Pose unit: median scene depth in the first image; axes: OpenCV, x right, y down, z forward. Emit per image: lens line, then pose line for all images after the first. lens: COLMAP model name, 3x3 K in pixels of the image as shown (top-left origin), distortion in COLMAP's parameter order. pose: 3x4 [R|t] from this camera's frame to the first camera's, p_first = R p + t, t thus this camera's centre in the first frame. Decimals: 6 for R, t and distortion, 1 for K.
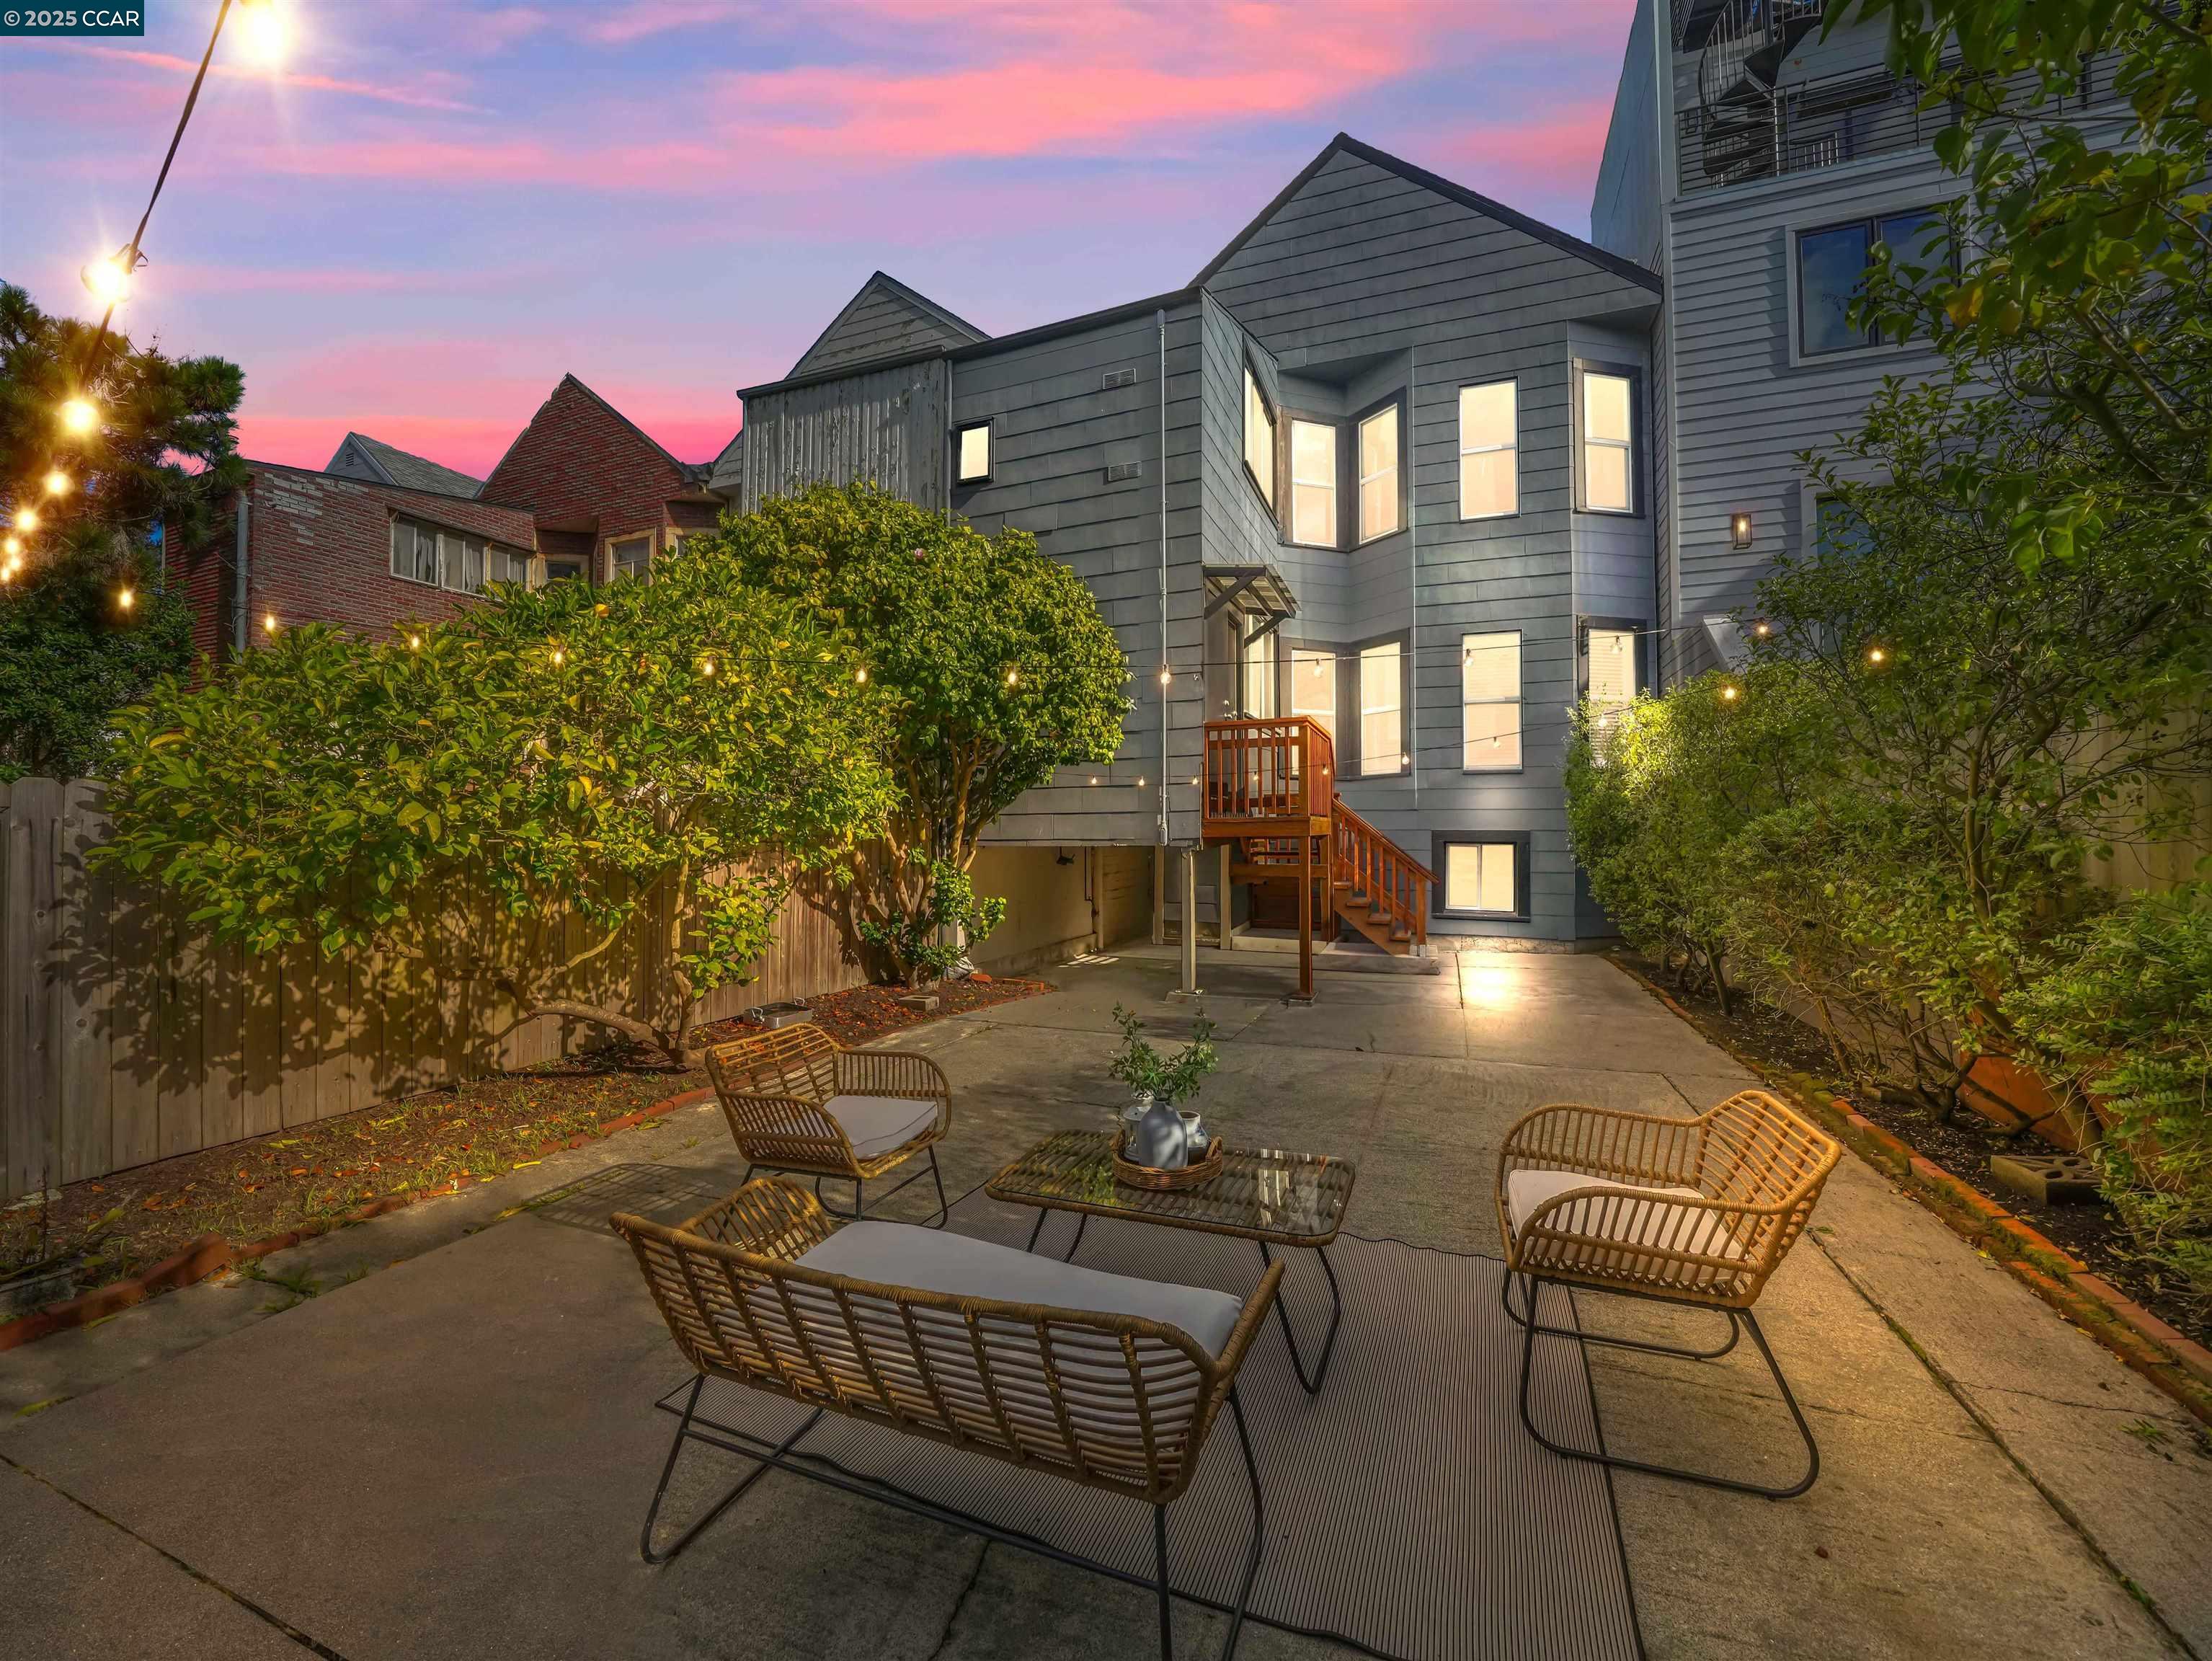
lens RADIAL K [[893.0, 0, 1111.2], [0, 893.0, 831.0], [0, 0, 1]] dist [-0.024164, -0.000626]
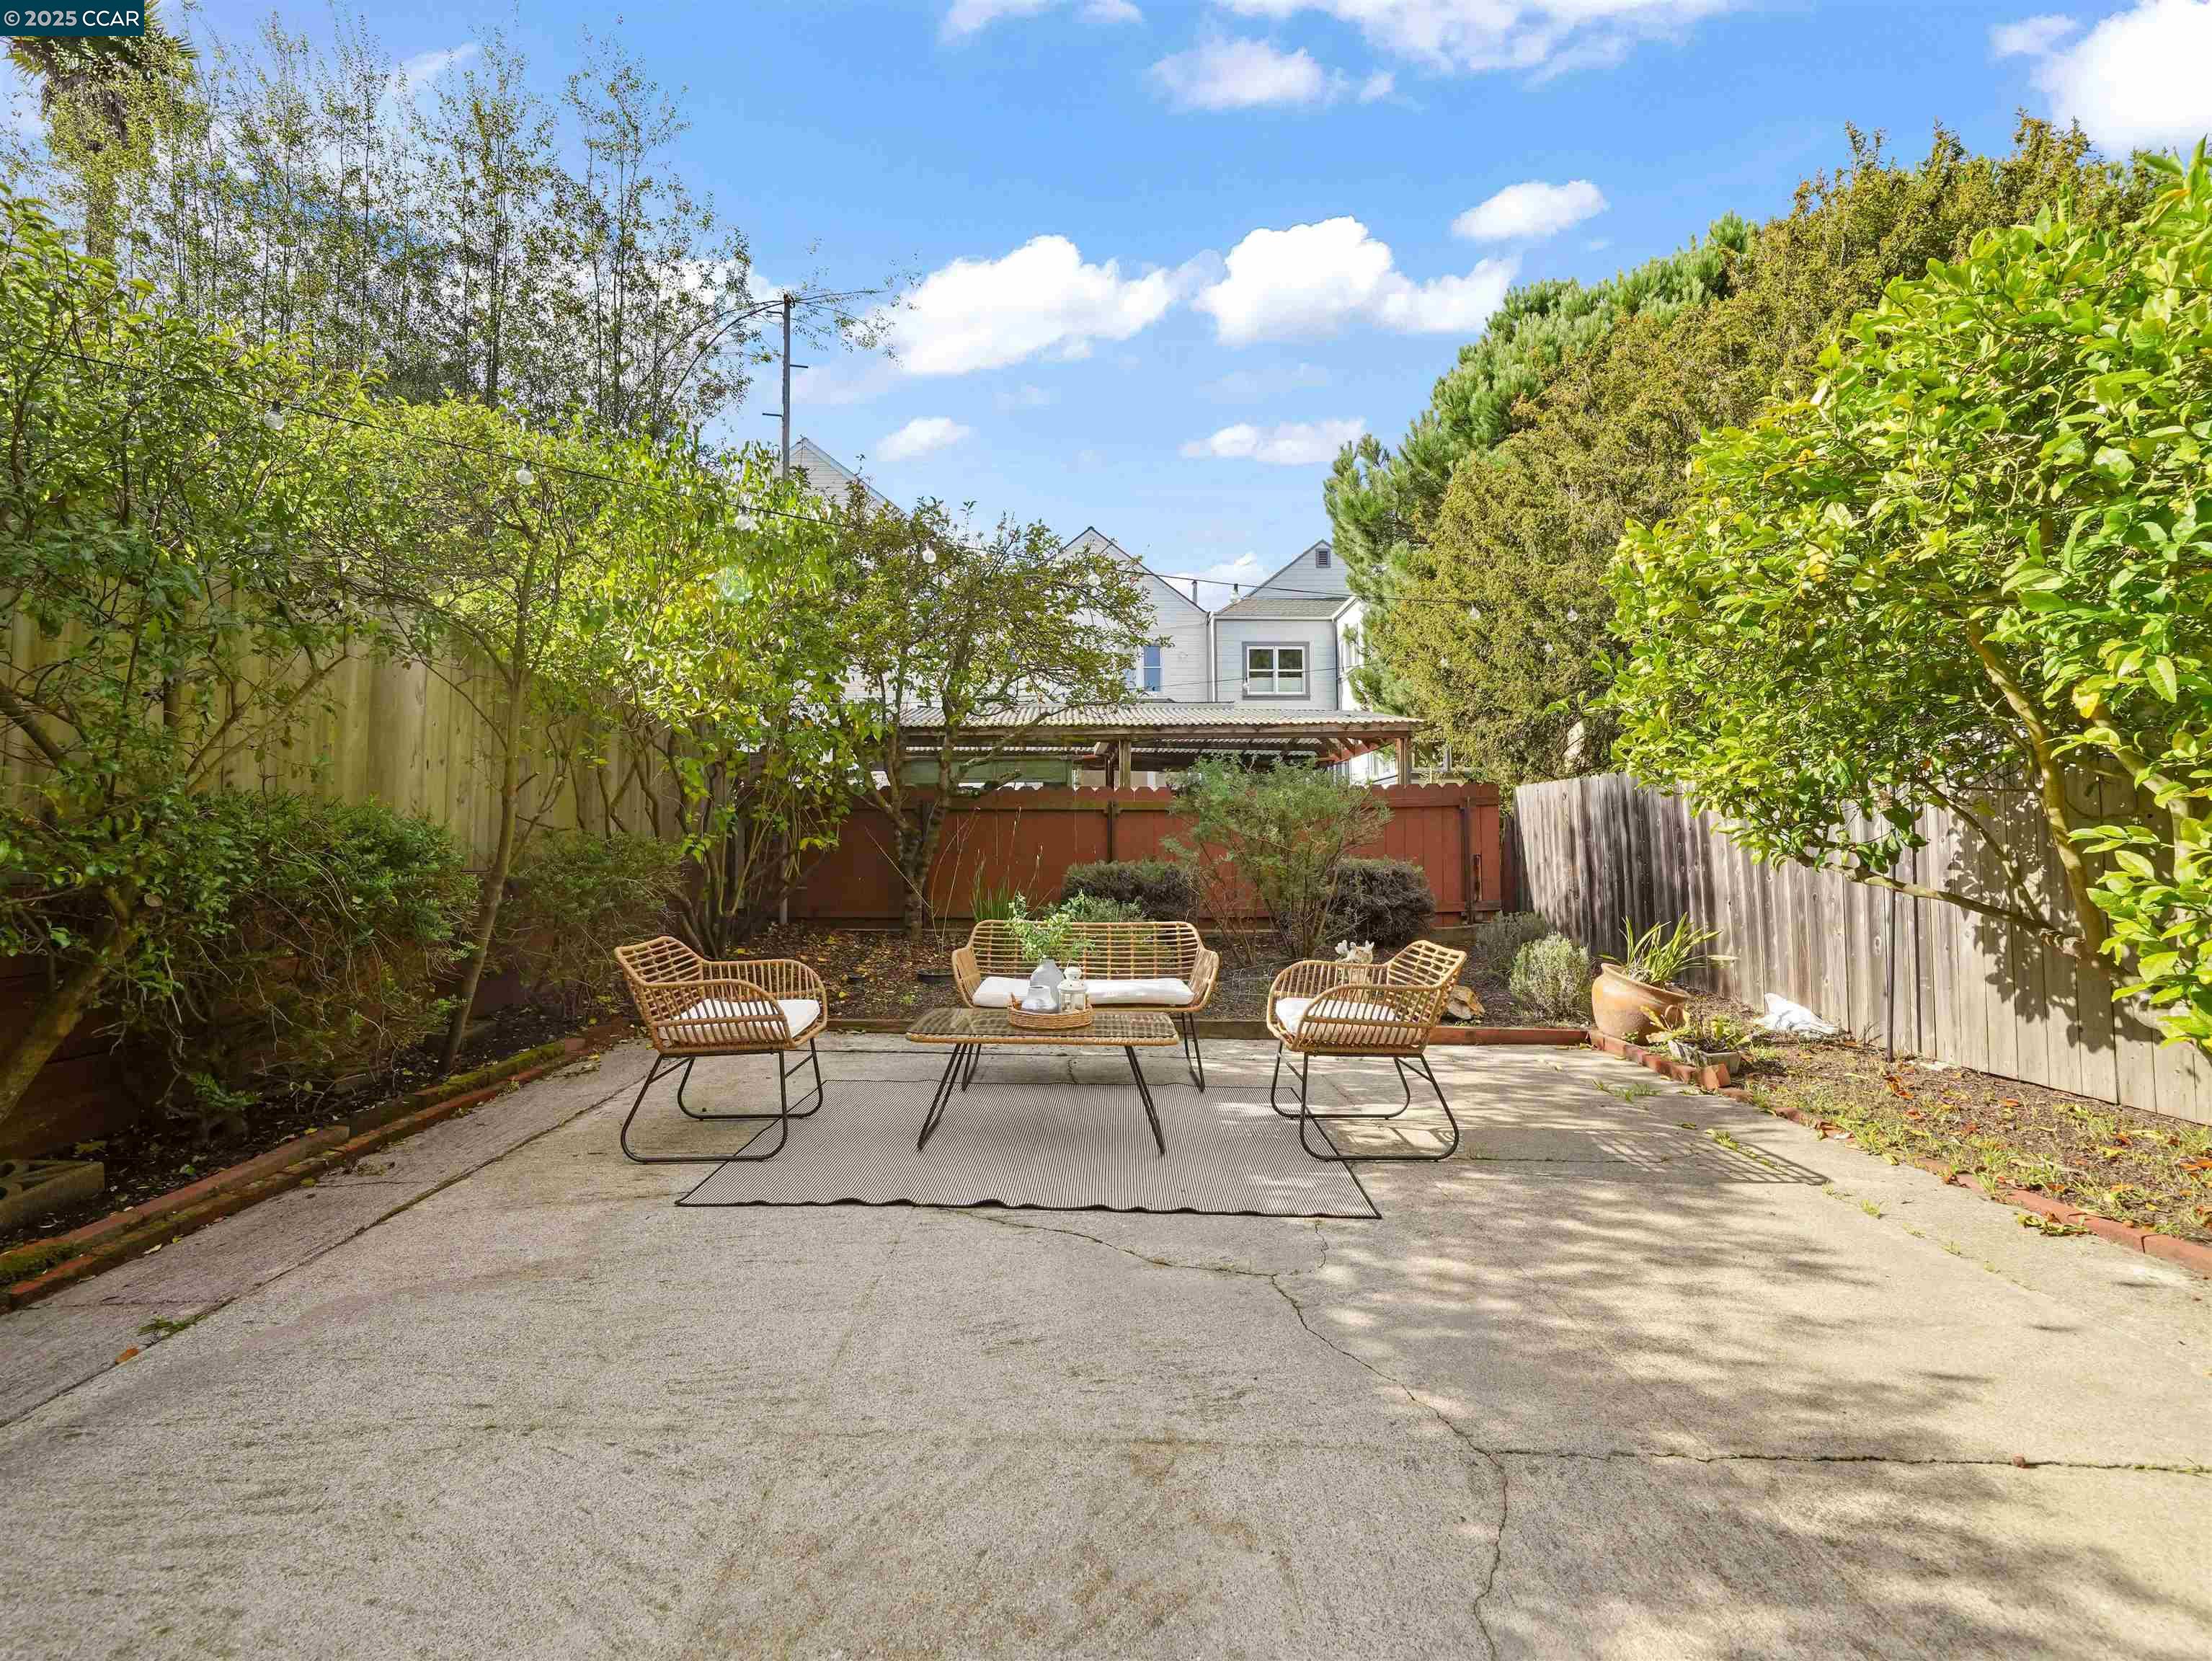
lens RADIAL K [[884.6, 0, 1099.1], [0, 884.6, 830.0], [0, 0, 1]] dist [-0.000951, -0.000057]
pose [[-0.921468, 0.001908, -0.388451, 0.342136], [0.009196, 0.999815, -0.016903, 0.083078], [0.388347, -0.019148, -0.921314, 1.523872]]
